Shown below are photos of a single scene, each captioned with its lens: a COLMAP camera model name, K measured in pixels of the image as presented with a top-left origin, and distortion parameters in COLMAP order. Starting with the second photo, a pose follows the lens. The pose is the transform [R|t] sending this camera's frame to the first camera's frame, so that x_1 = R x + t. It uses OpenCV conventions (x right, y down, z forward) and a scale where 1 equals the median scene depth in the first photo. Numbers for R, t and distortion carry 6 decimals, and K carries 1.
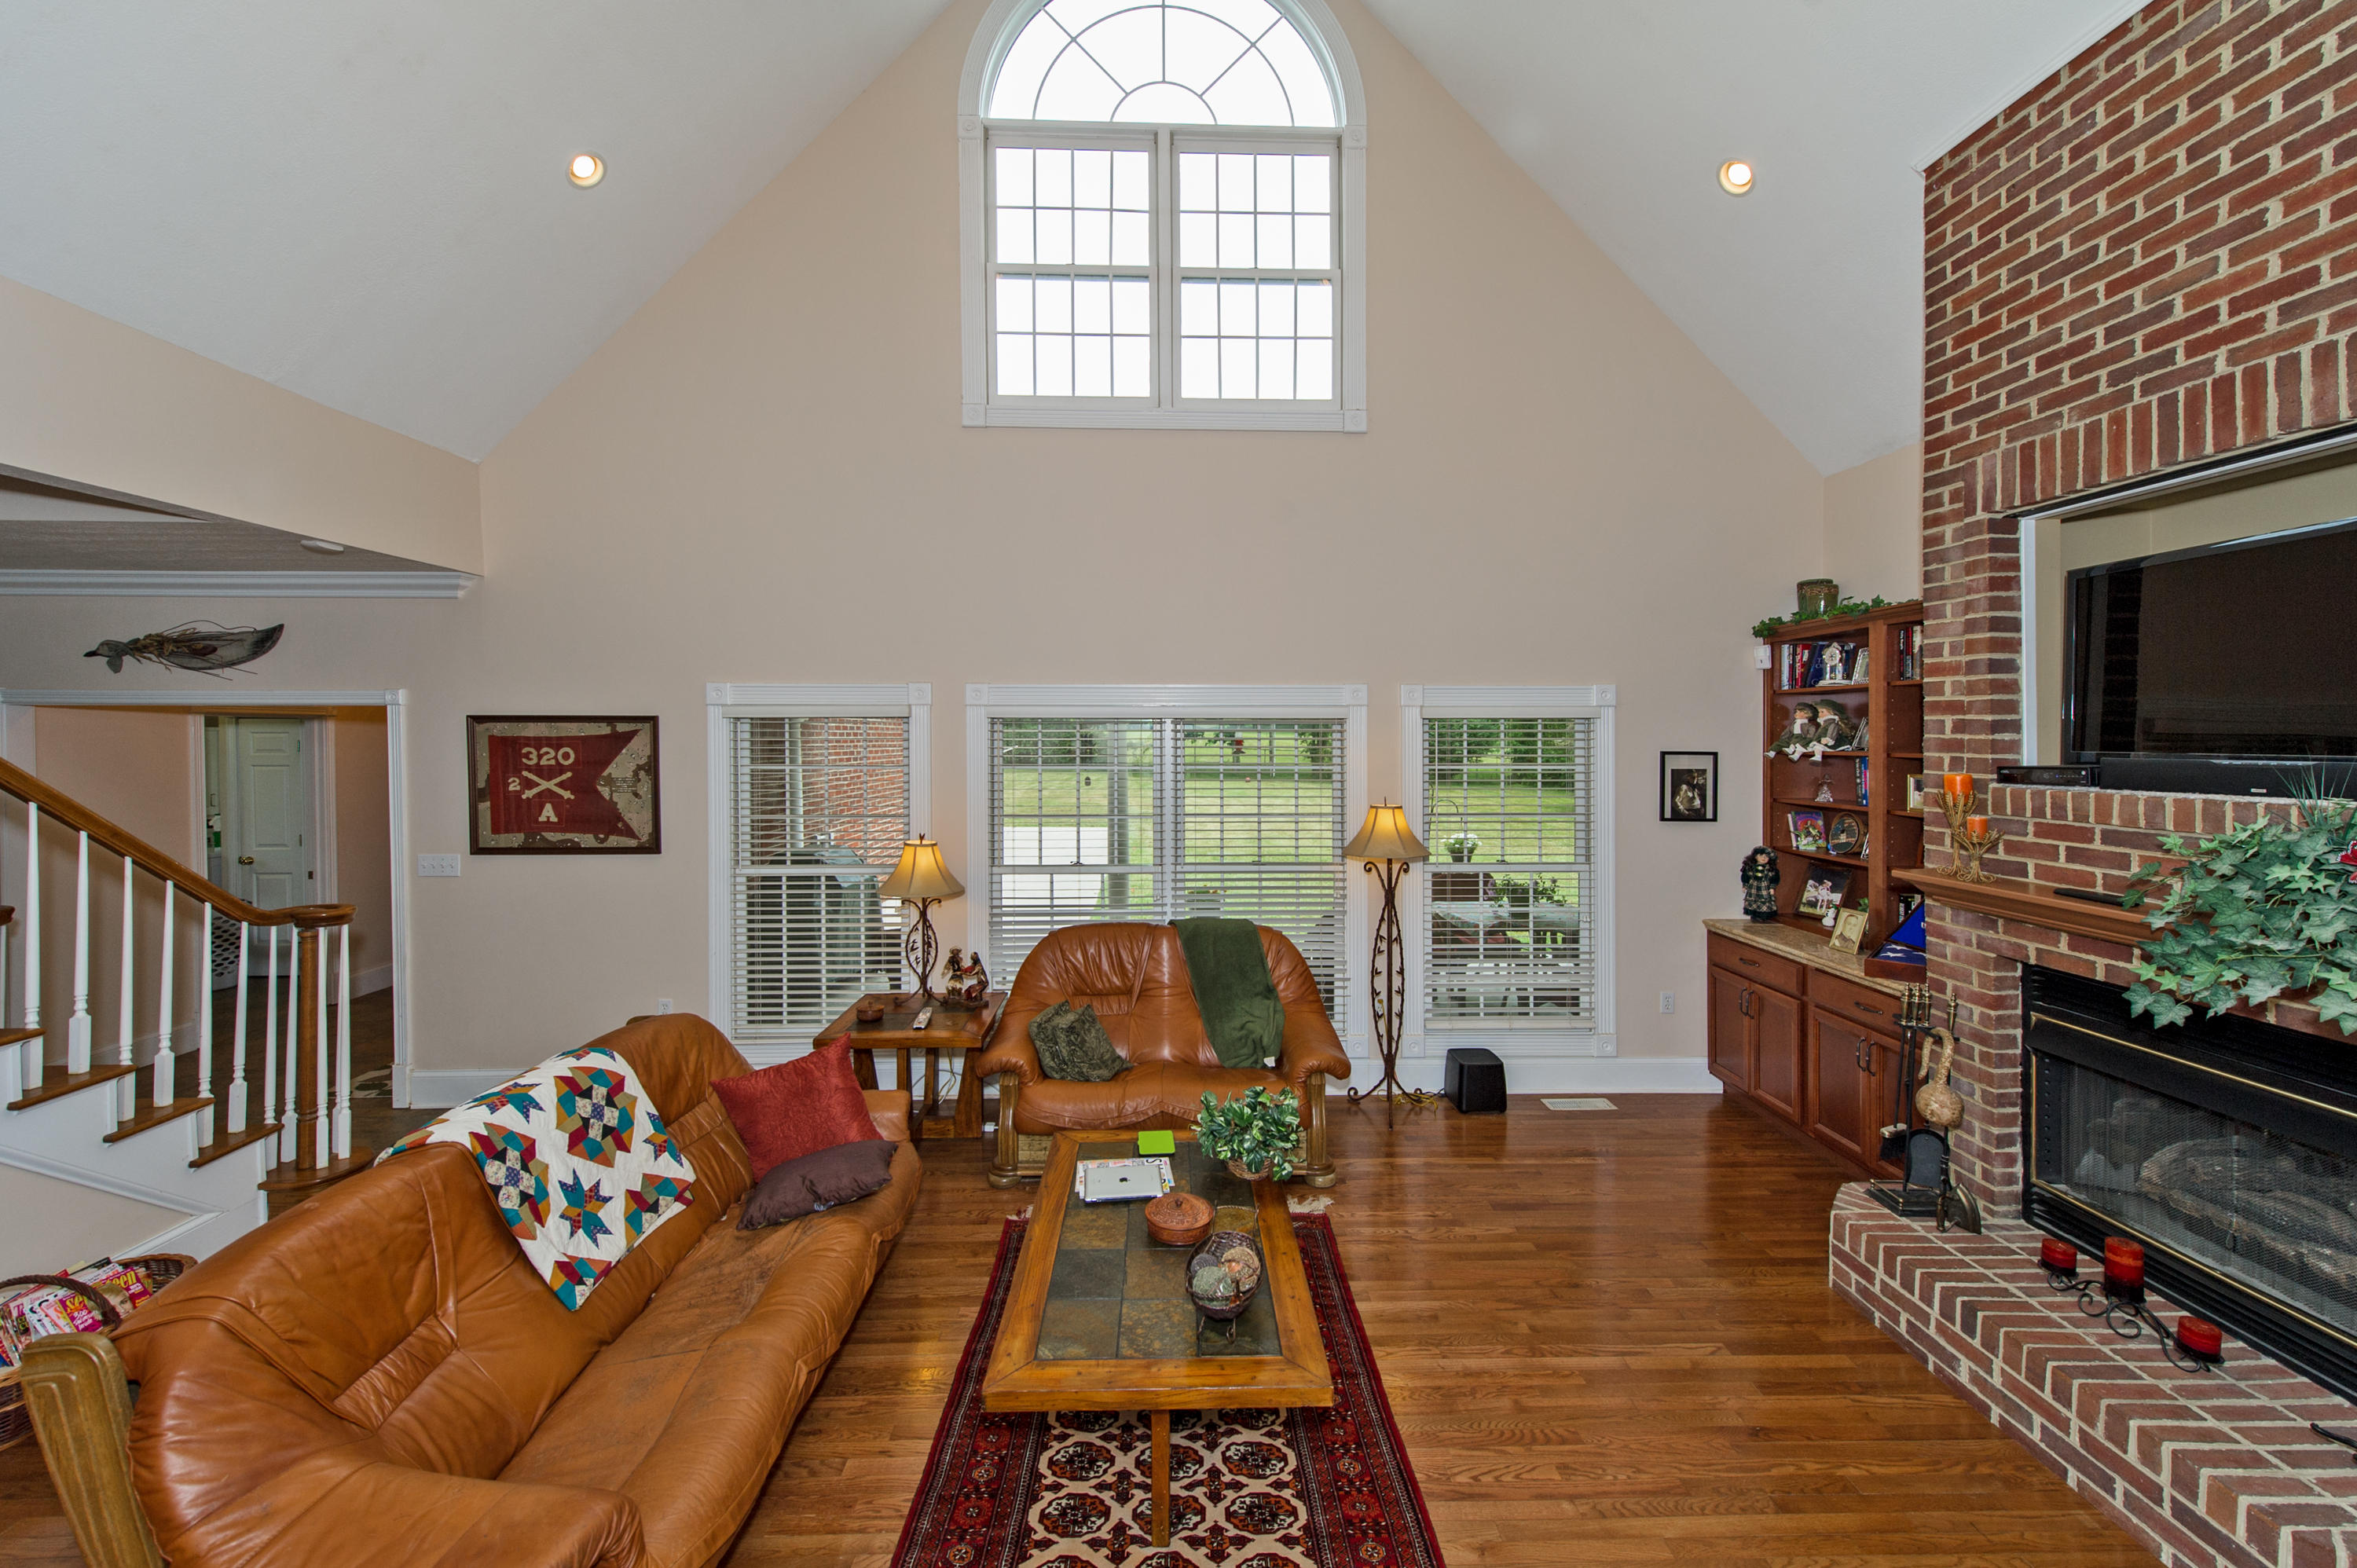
lens RADIAL K [[912.7, 0, 1181.7], [0, 912.7, 758.9], [0, 0, 1]] dist [-0.000880, -0.000931]
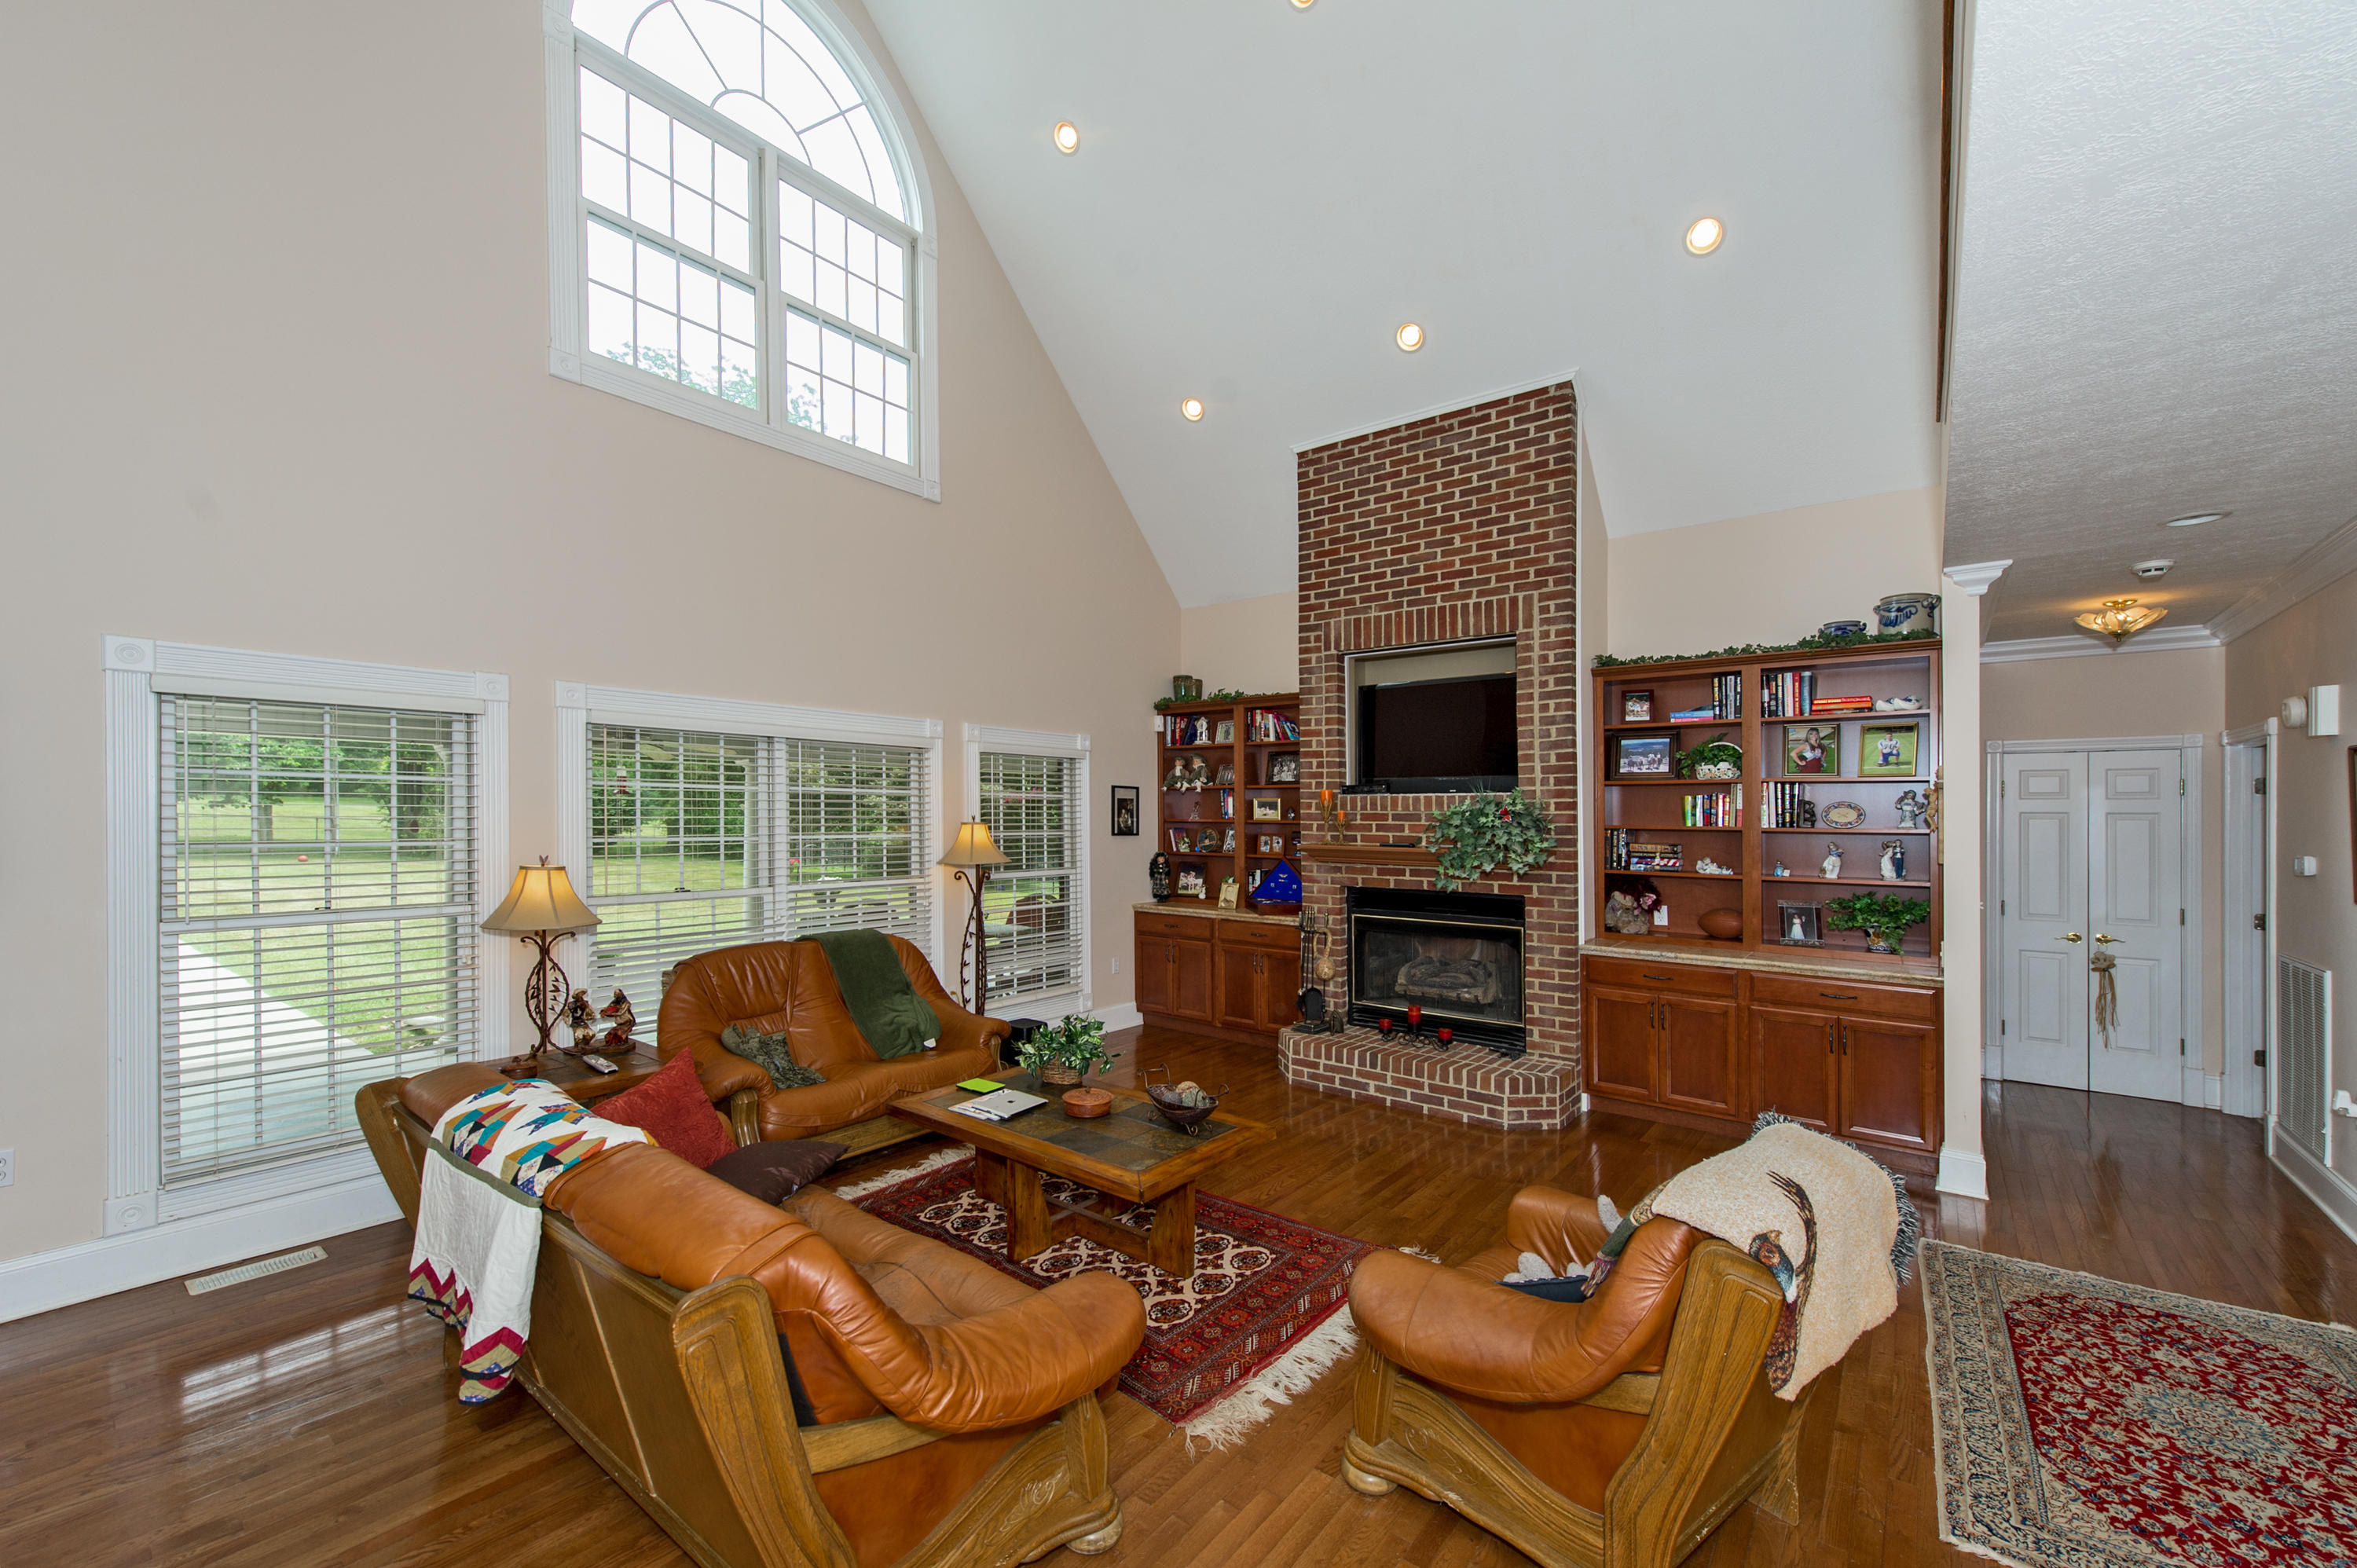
lens RADIAL K [[953.9, 0, 1141.7], [0, 953.9, 822.4], [0, 0, 1]] dist [0.000235, -0.000341]
pose [[0.649244, -0.001050, 0.760580, -0.591702], [0.011181, 0.999904, -0.008164, 0.065004], [-0.760498, 0.013805, 0.649193, 0.021649]]
